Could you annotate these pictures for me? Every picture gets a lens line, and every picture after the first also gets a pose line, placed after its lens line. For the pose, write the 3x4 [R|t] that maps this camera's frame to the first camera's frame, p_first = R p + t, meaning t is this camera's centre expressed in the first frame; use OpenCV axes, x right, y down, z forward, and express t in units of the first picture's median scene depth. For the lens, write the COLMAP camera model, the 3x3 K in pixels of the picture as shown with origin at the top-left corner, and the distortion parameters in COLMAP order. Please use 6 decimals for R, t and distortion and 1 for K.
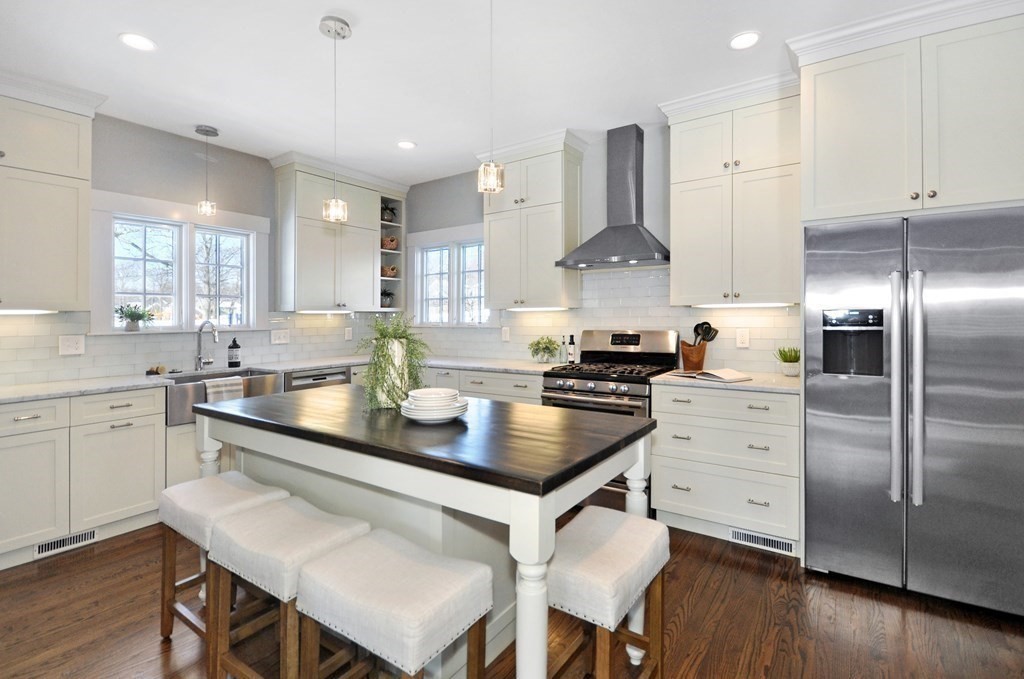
lens RADIAL K [[476.4, 0, 495.2], [0, 476.4, 324.4], [0, 0, 1]] dist [-0.005383, -0.000002]
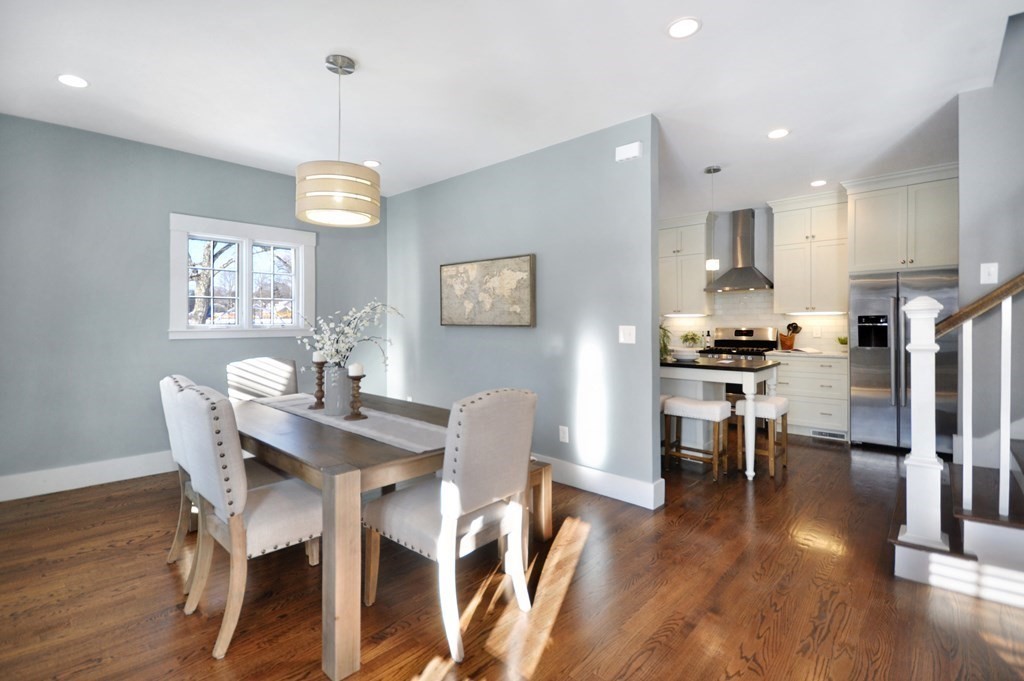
lens RADIAL K [[476.4, 0, 501.7], [0, 476.4, 324.1], [0, 0, 1]] dist [-0.005383, -0.000002]
pose [[0.994882, 0.000270, -0.101044, -0.449798], [-0.001176, 0.999960, -0.008900, 0.017132], [0.101037, 0.008973, 0.994842, -0.844132]]
